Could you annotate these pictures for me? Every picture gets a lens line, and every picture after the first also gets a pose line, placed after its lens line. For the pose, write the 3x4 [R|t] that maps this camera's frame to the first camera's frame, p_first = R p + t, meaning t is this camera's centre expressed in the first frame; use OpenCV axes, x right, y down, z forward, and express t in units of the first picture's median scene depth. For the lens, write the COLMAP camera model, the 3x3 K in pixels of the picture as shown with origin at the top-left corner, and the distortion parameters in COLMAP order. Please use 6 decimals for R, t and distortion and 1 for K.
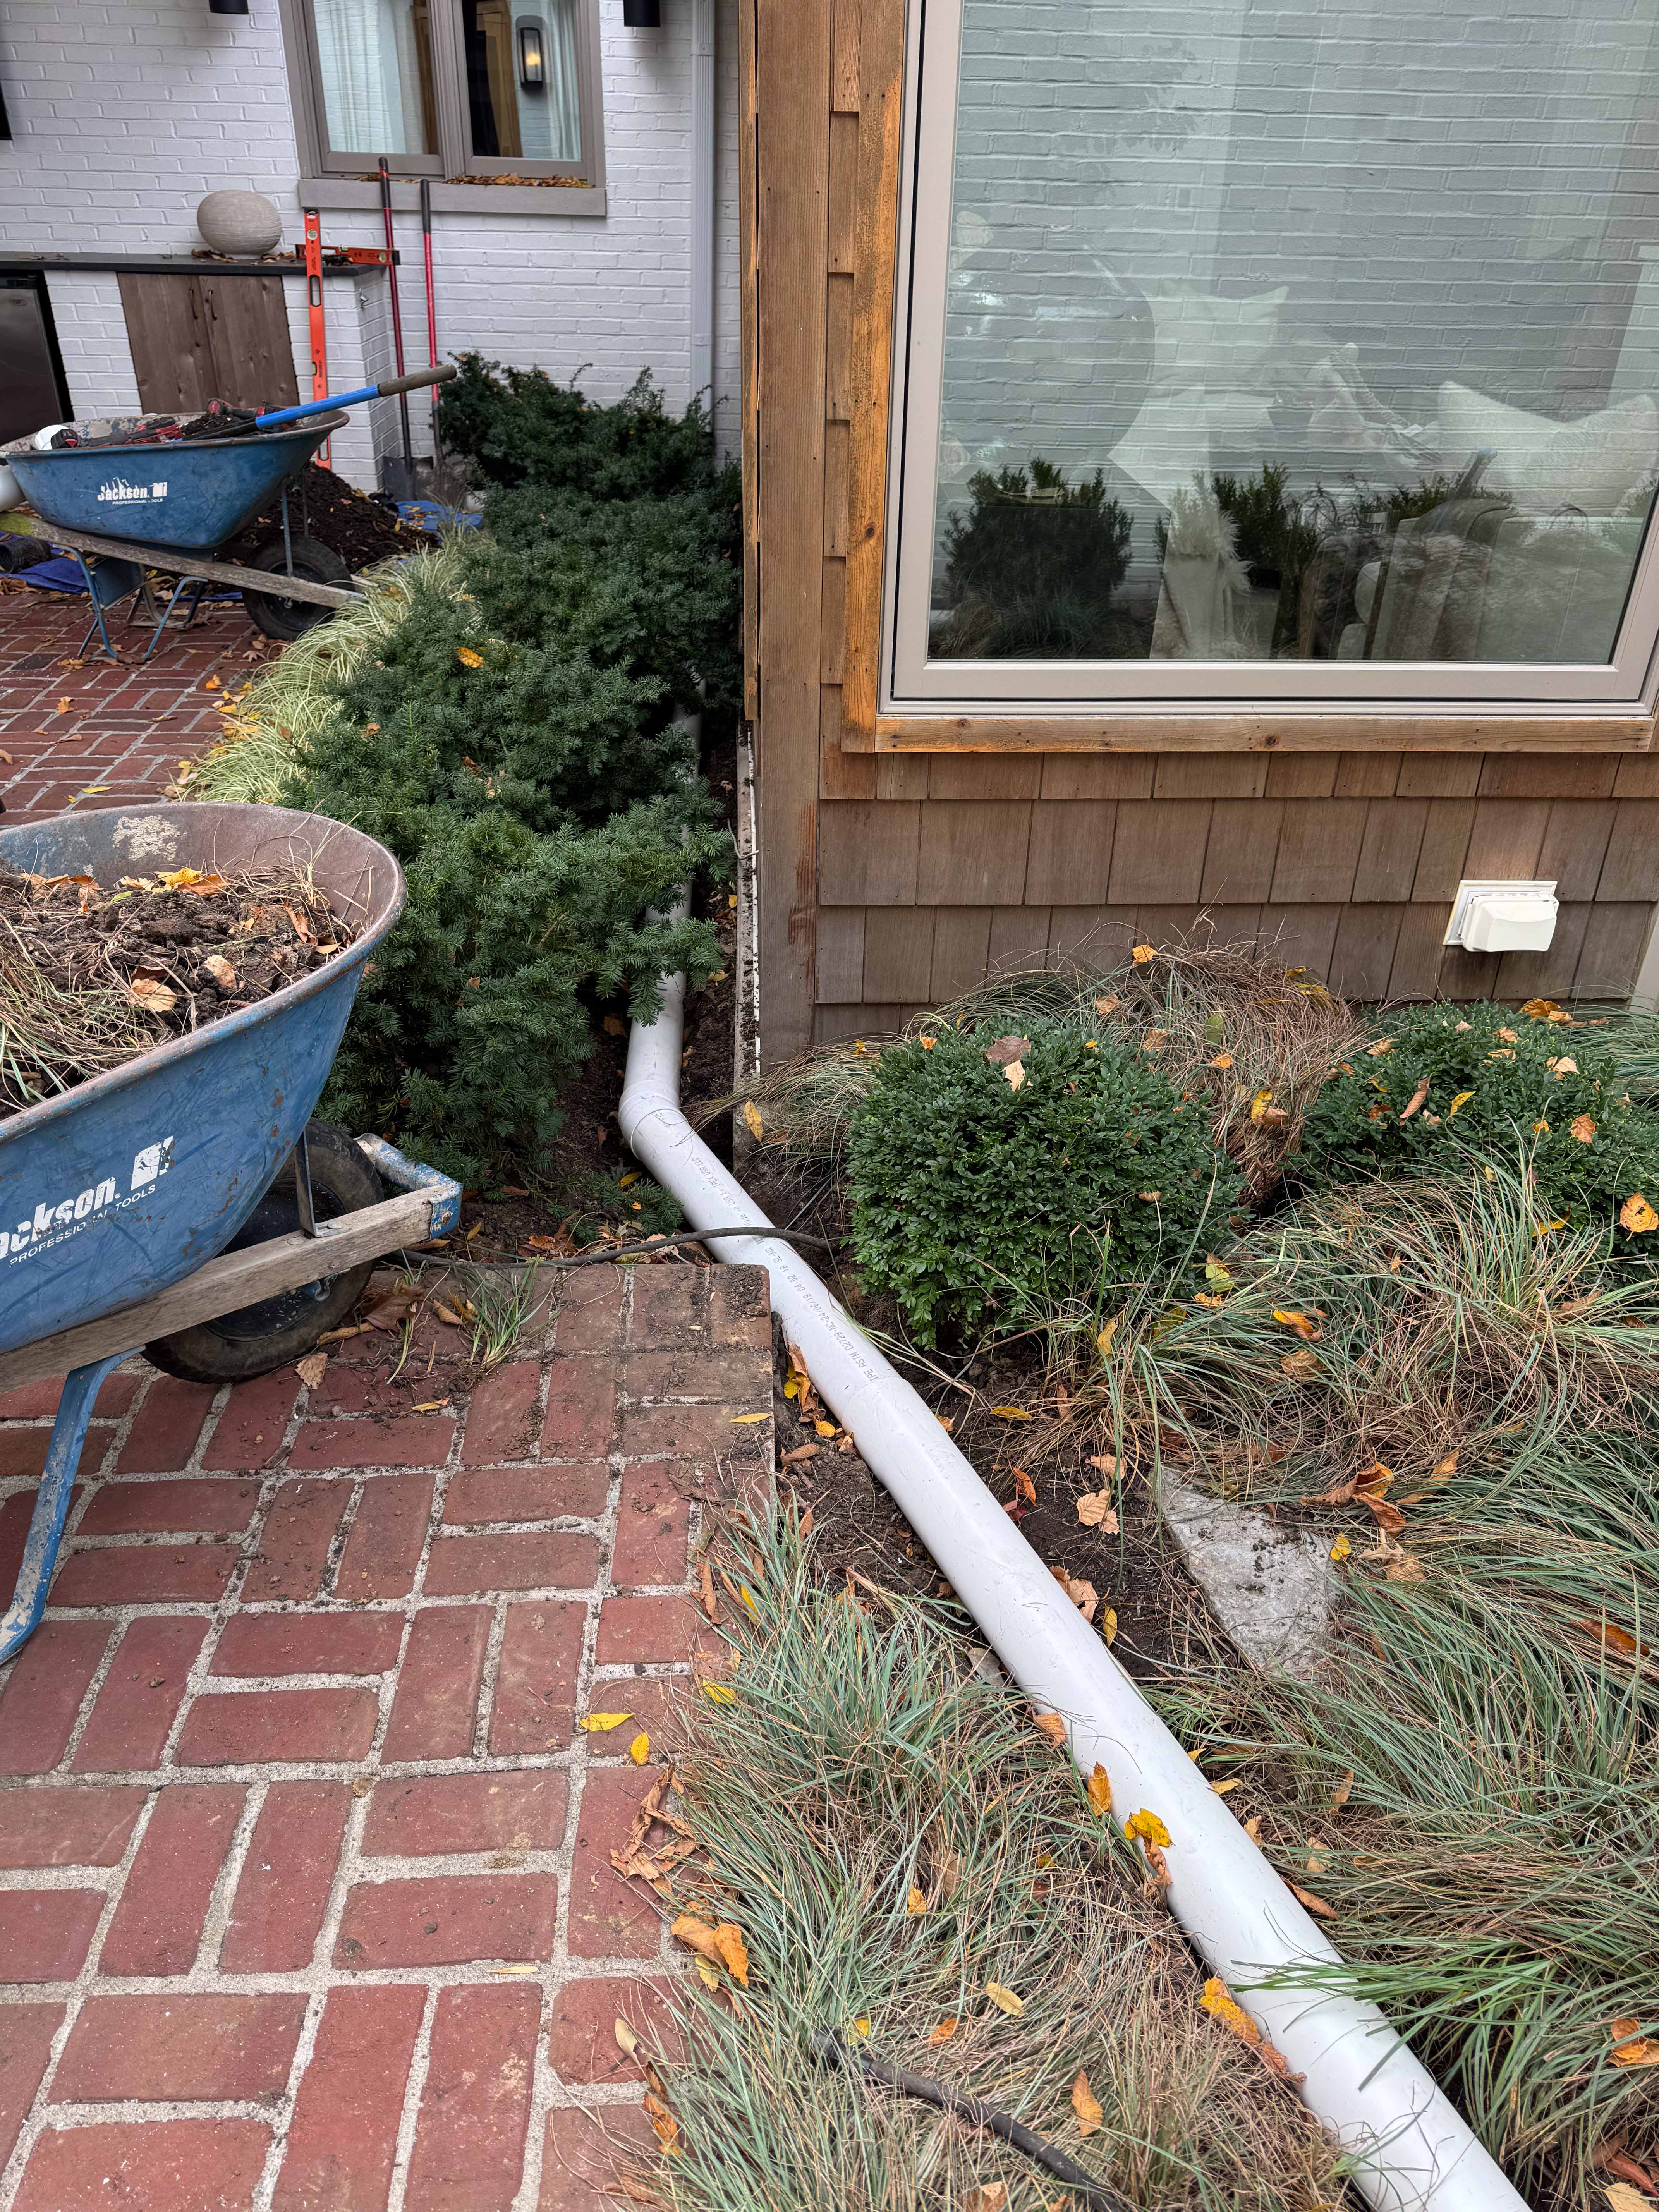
lens RADIAL K [[1555.0, 0, 820.9], [0, 1555.0, 1121.7], [0, 0, 1]] dist [0.029638, -0.042325]
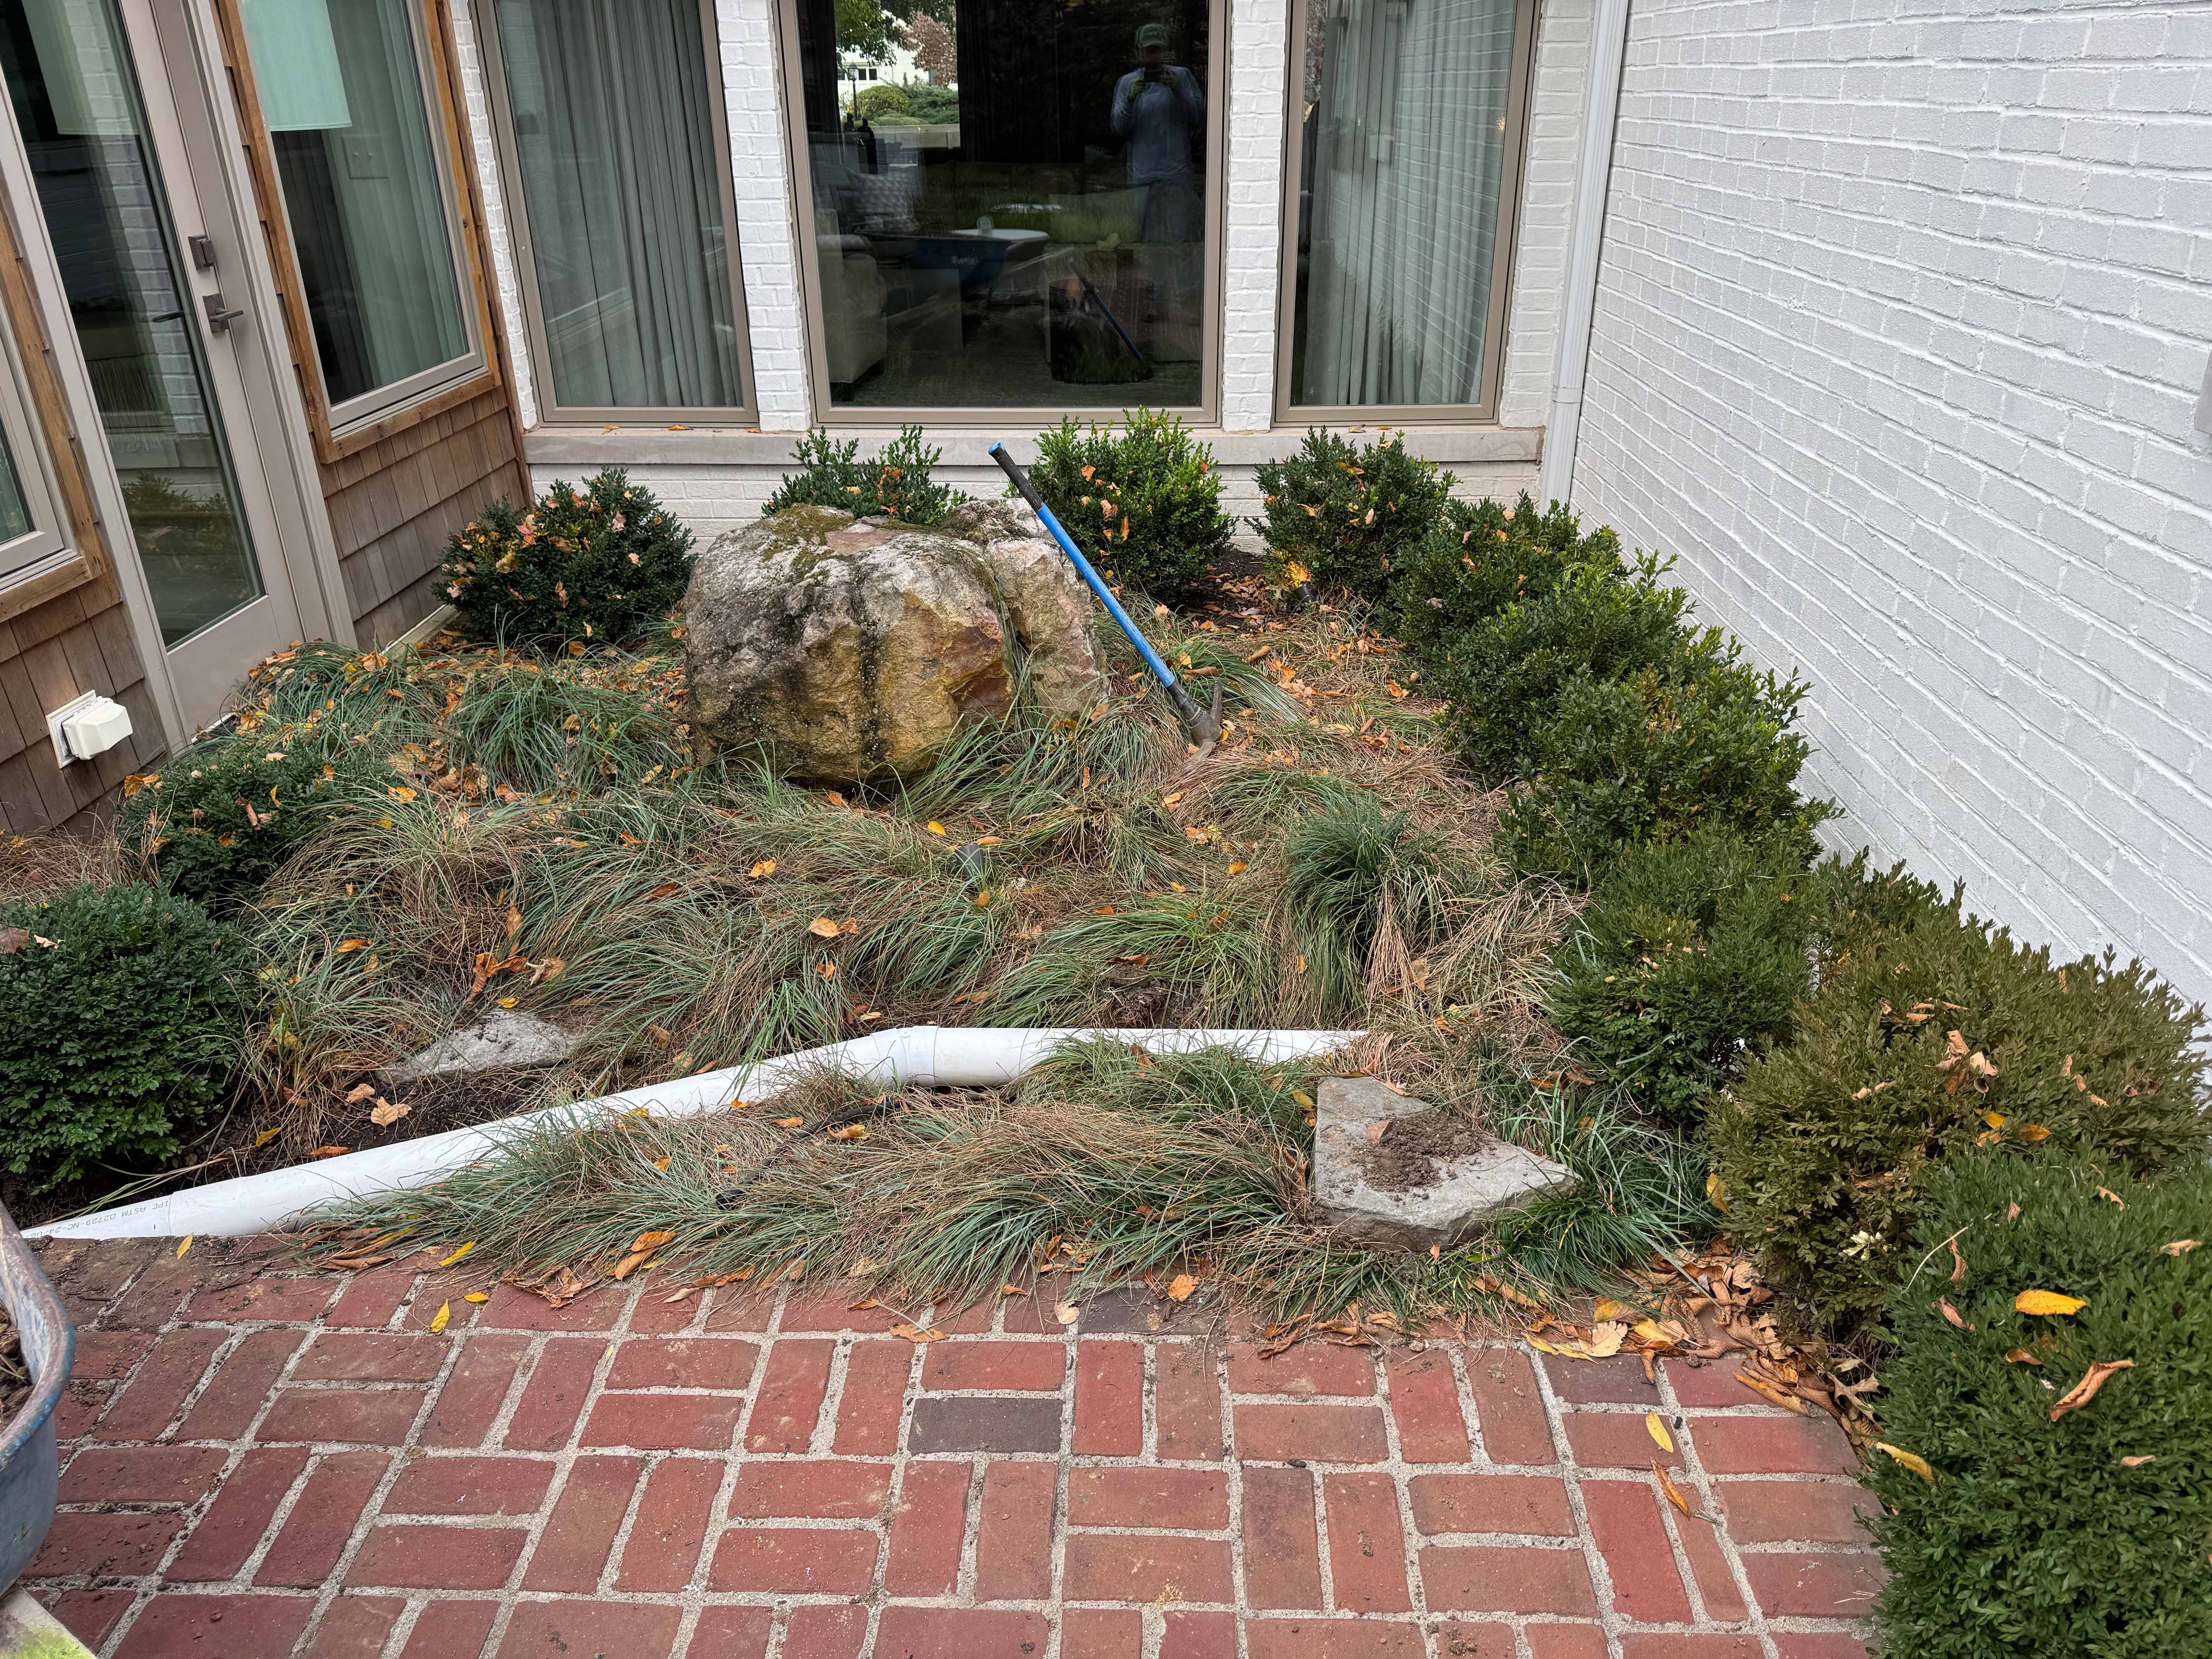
lens RADIAL K [[1555.0, 0, 1124.5], [0, 1555.0, 825.9], [0, 0, 1]] dist [0.029638, -0.042325]
pose [[0.059522, -0.449567, 0.891261, -0.697239], [0.531090, 0.770254, 0.353061, -0.068978], [-0.845222, 0.452324, 0.284608, -0.052917]]
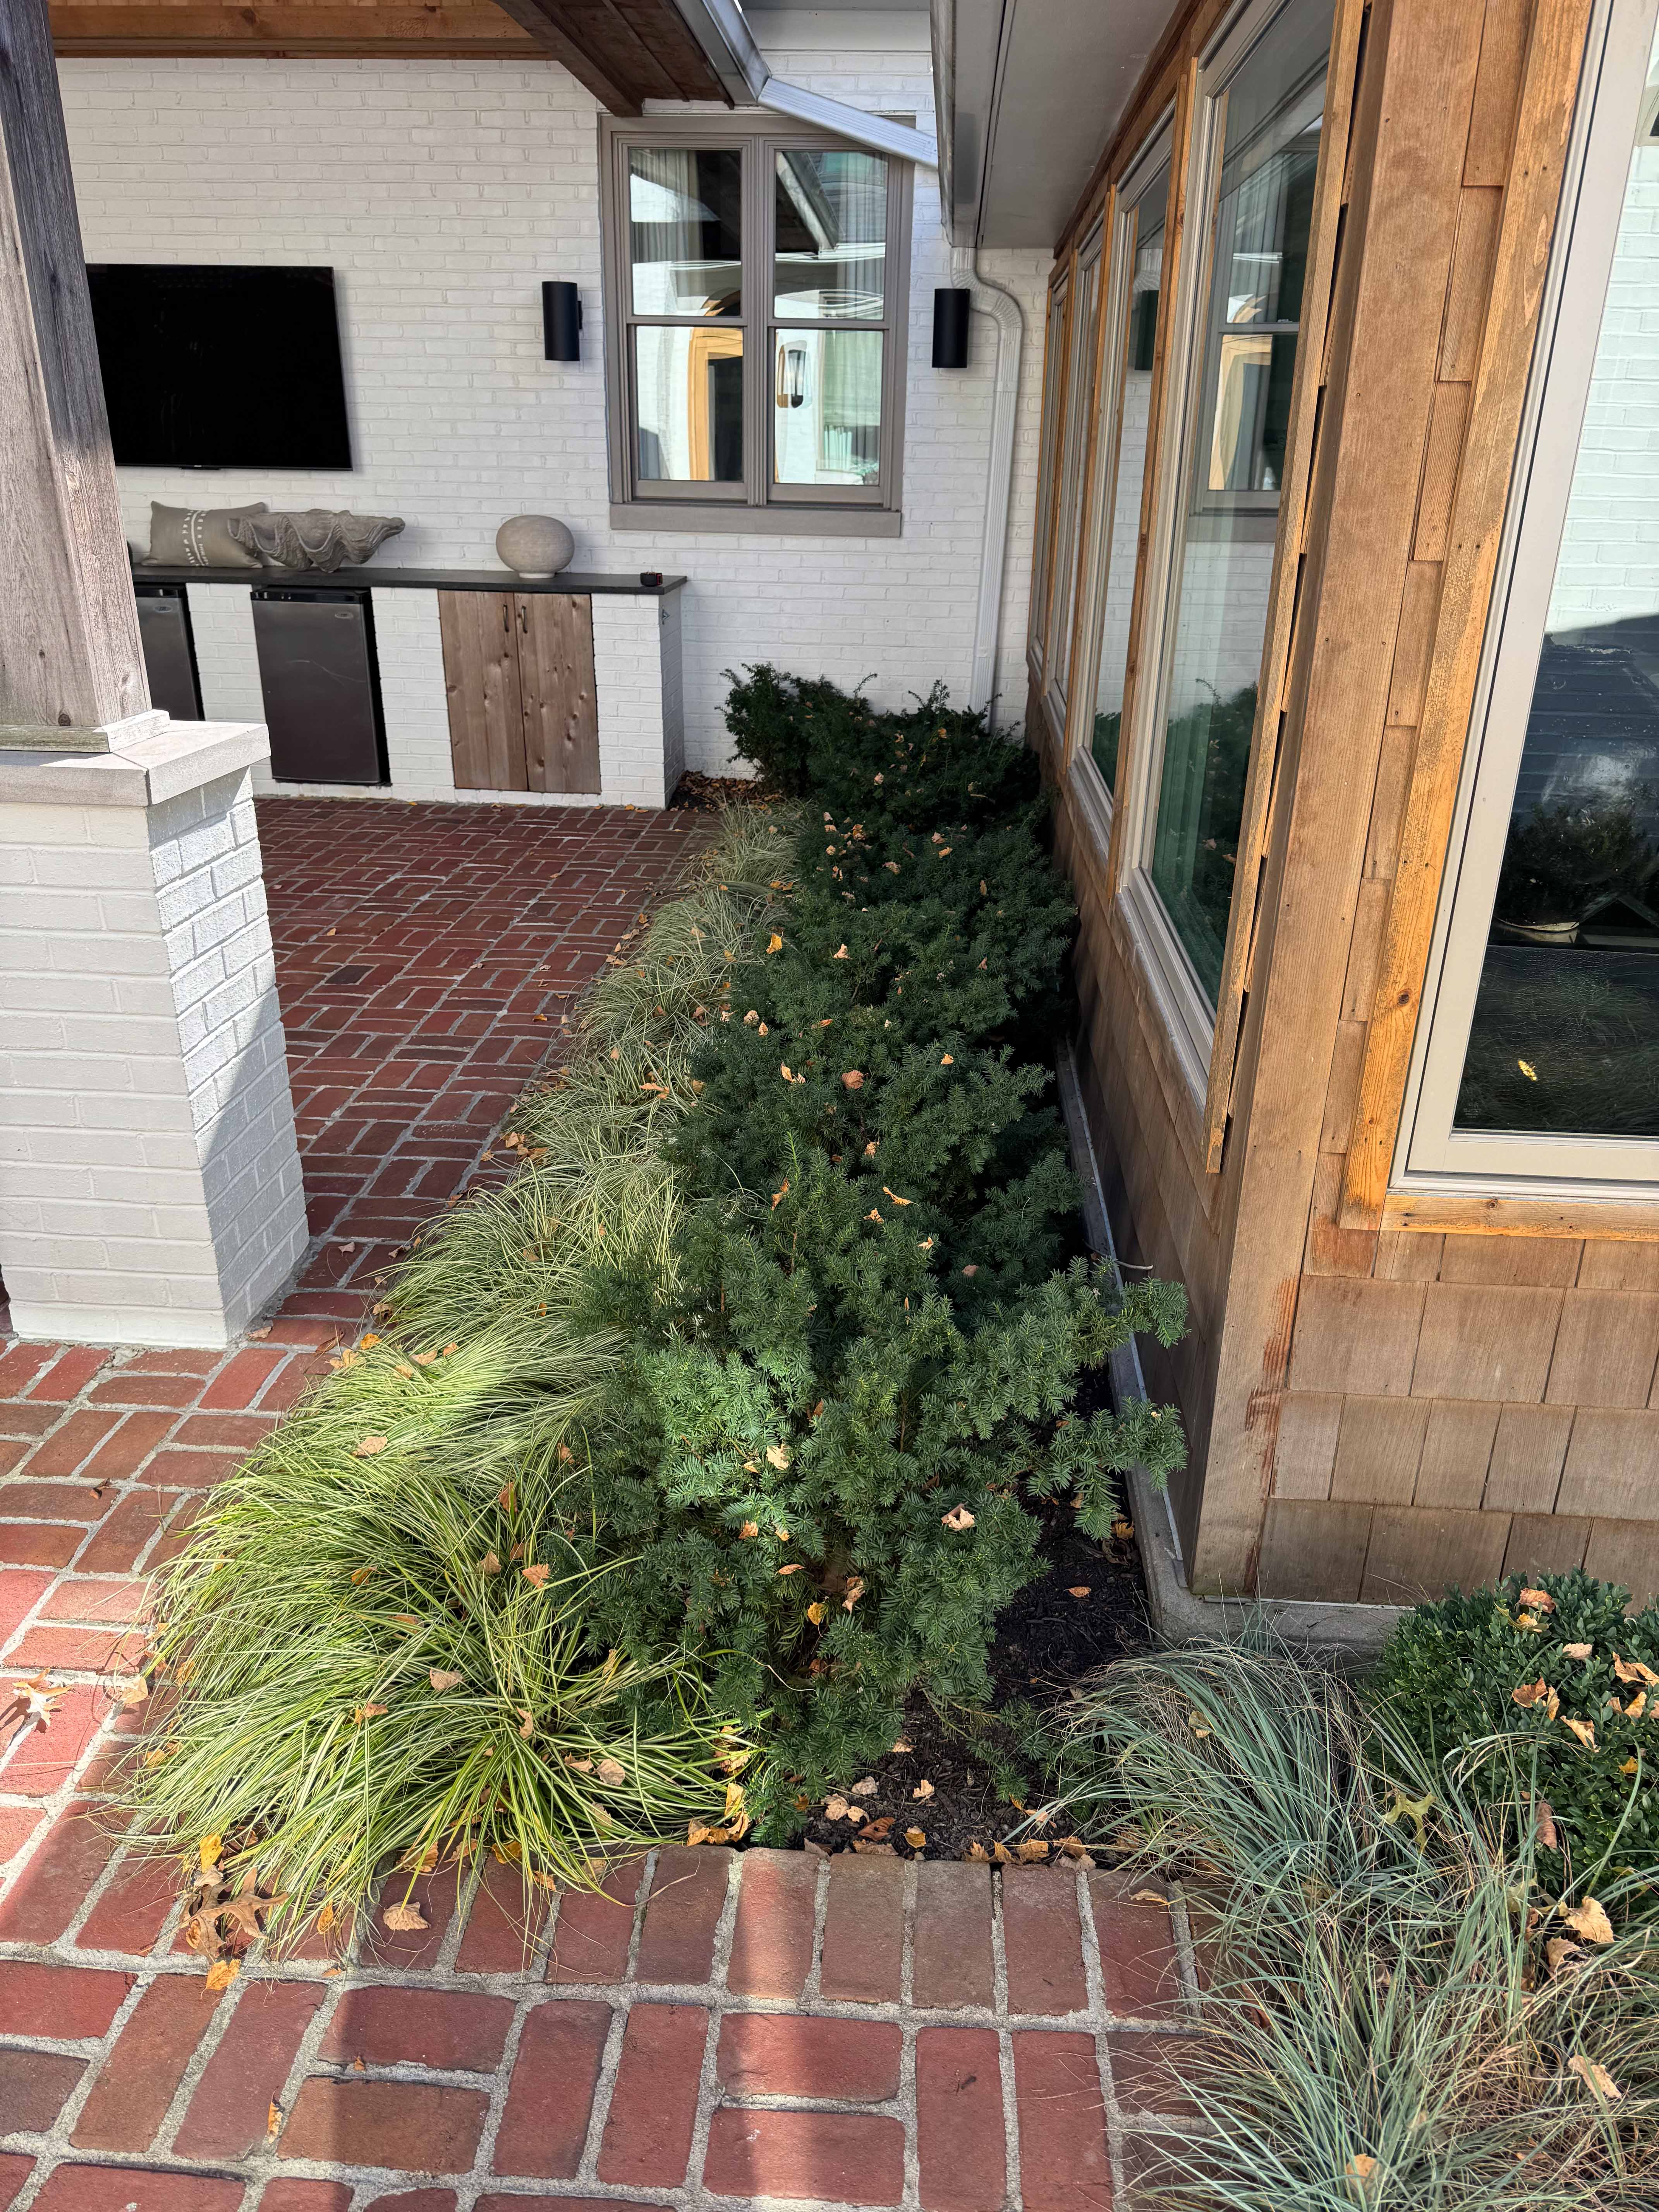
lens RADIAL K [[1555.0, 0, 831.2], [0, 1555.0, 1109.7], [0, 0, 1]] dist [0.029638, -0.042325]
pose [[0.993500, 0.042670, -0.105535, -0.164109], [-0.058126, 0.987274, -0.148024, -0.148868], [0.097875, 0.153196, 0.983337, 0.115958]]
